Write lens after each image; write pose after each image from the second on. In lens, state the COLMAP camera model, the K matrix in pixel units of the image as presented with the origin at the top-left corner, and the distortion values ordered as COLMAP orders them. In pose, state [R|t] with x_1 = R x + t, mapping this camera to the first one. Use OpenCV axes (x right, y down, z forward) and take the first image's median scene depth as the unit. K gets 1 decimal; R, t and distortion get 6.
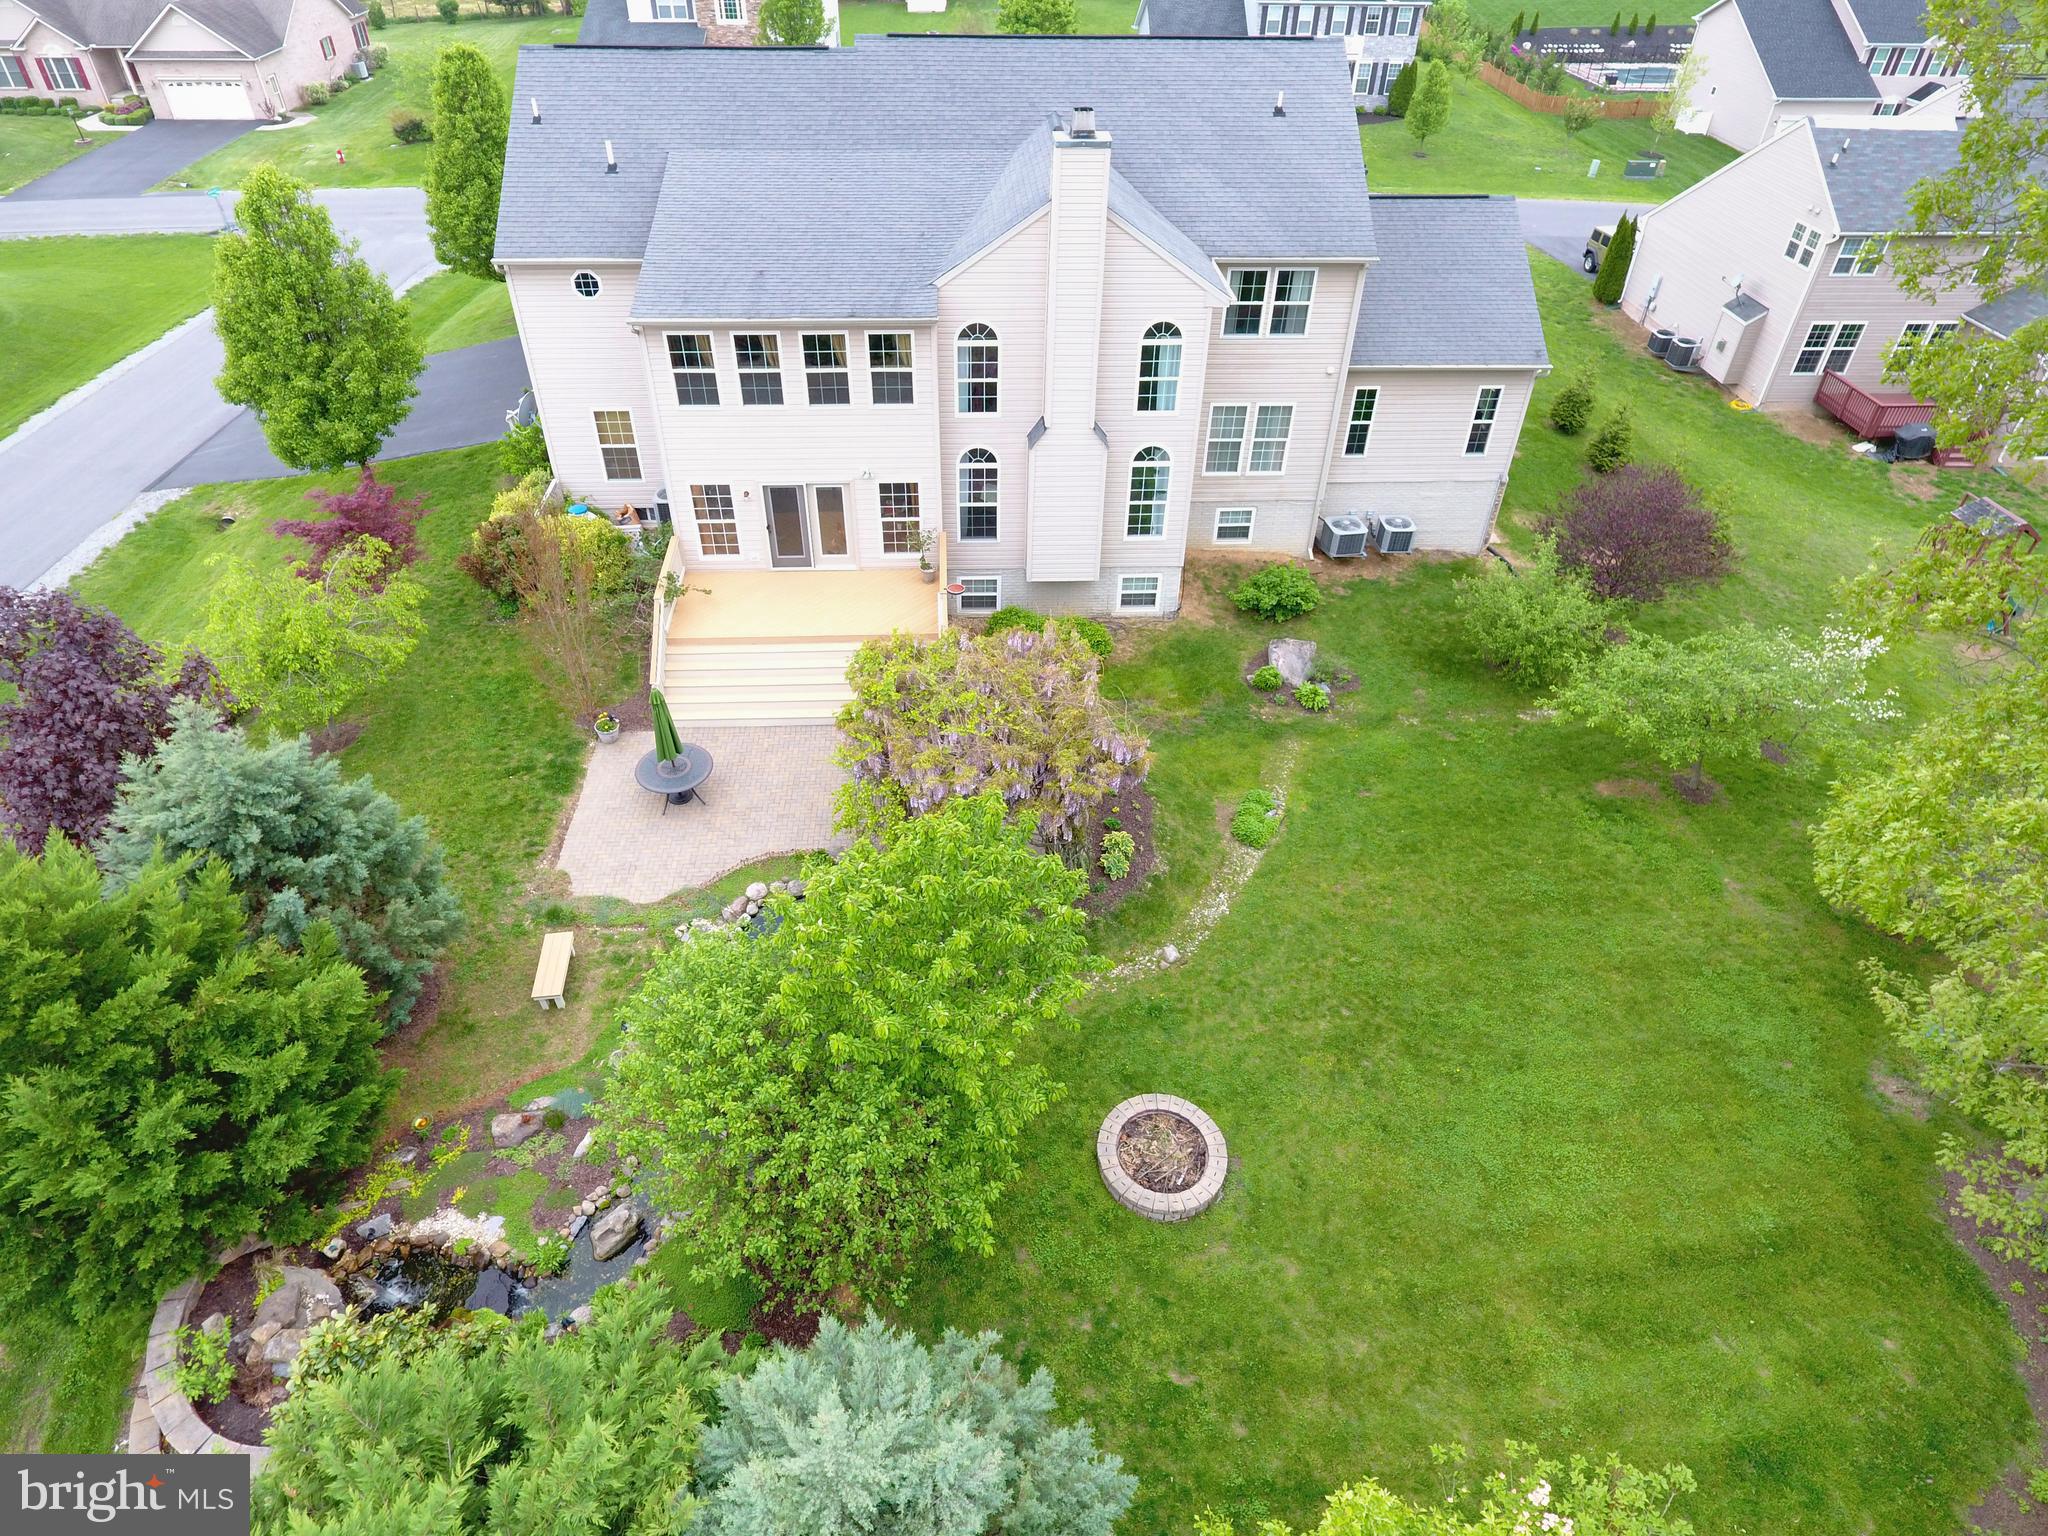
lens RADIAL K [[1192.9, 0, 997.2], [0, 1192.9, 771.3], [0, 0, 1]] dist [-0.001008, -0.002008]
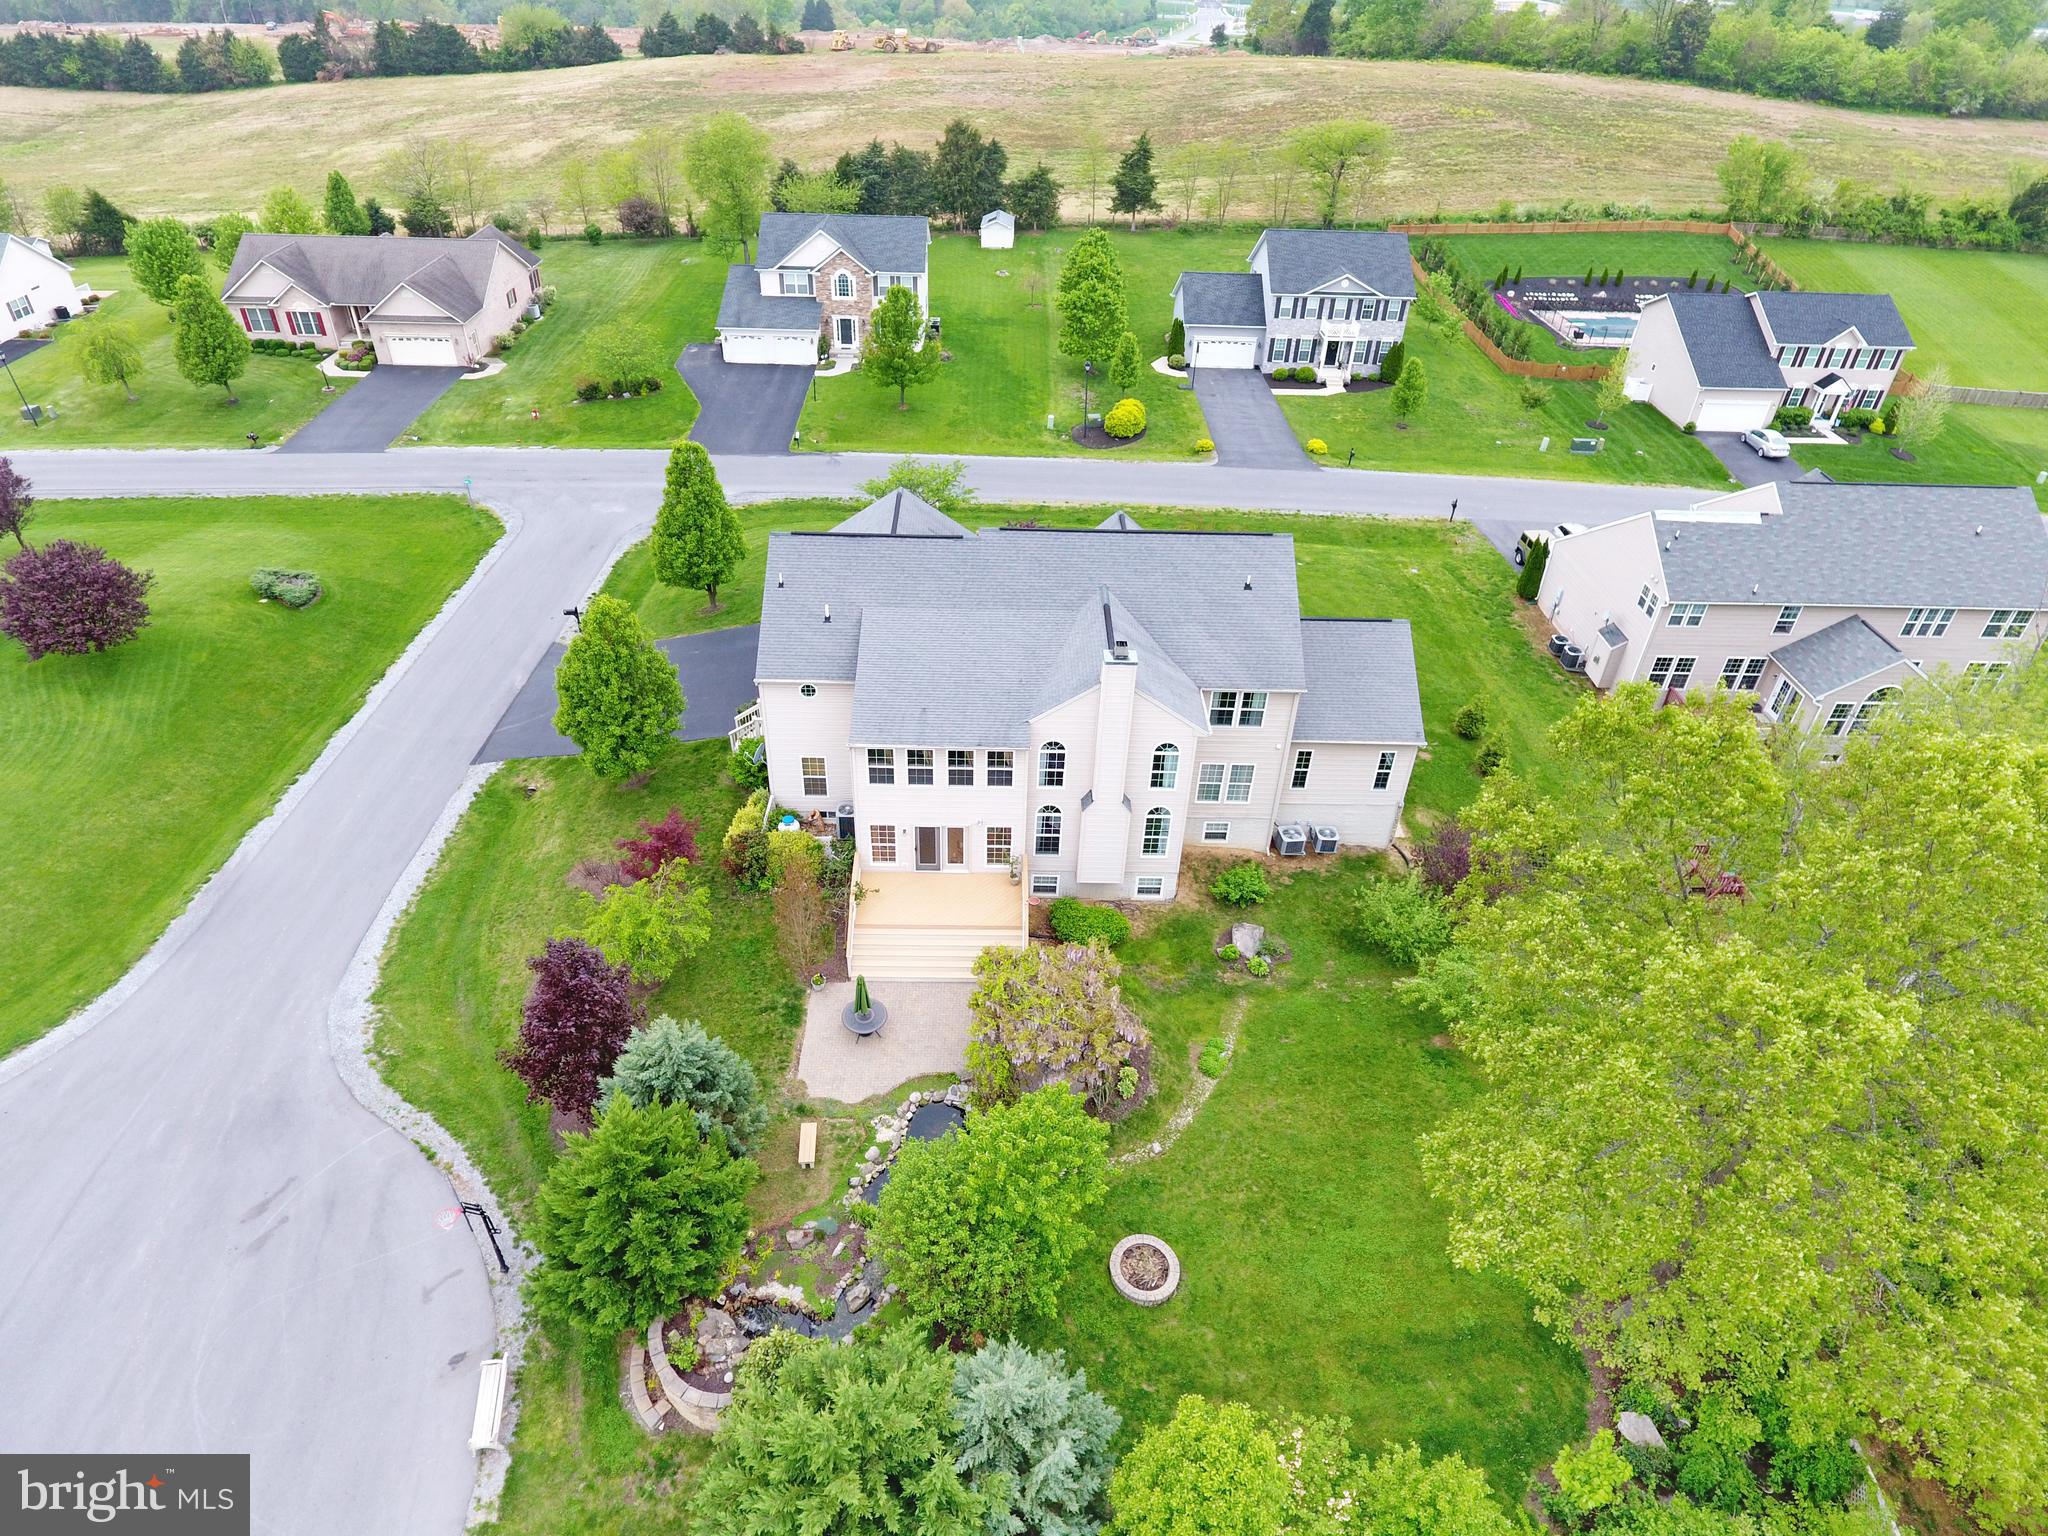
lens RADIAL K [[1192.9, 0, 997.2], [0, 1192.9, 771.3], [0, 0, 1]] dist [-0.001008, -0.002008]
pose [[0.999031, 0.036711, -0.024278, -0.051644], [-0.038110, 0.997476, -0.059909, -0.229599], [0.022017, 0.060776, 0.997909, -0.626722]]
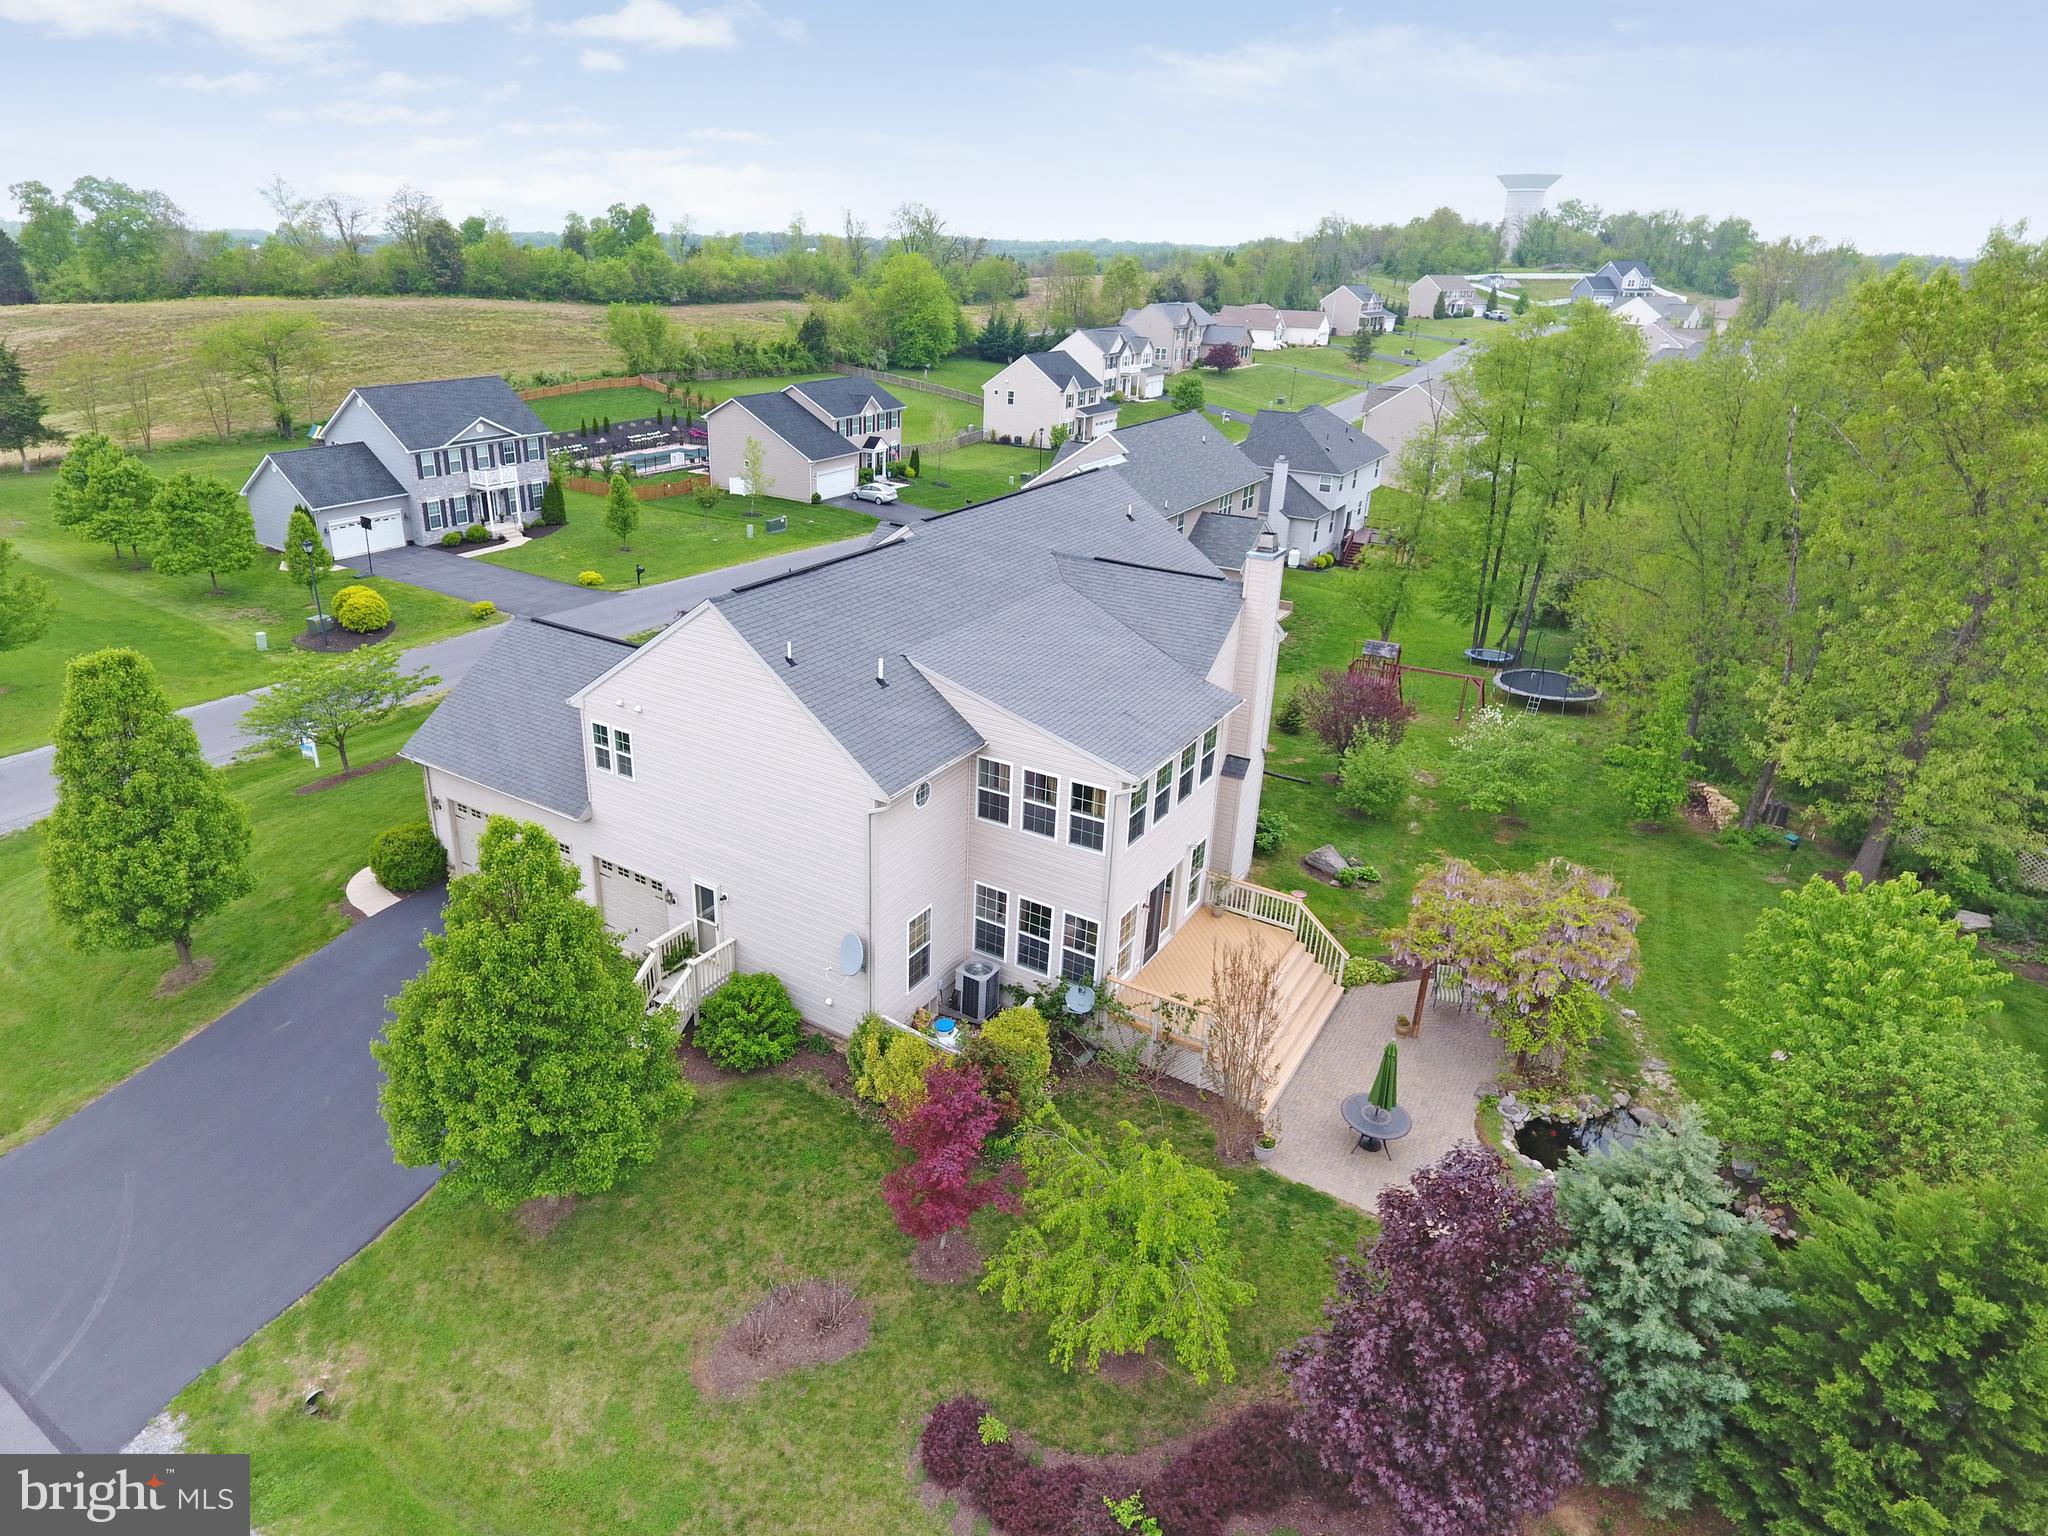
lens RADIAL K [[1192.9, 0, 997.2], [0, 1192.9, 771.3], [0, 0, 1]] dist [-0.001008, -0.002008]
pose [[0.574796, -0.335757, 0.746242, -1.109327], [0.520631, 0.853614, -0.016951, -0.402152], [-0.631311, 0.398260, 0.665459, 0.320376]]
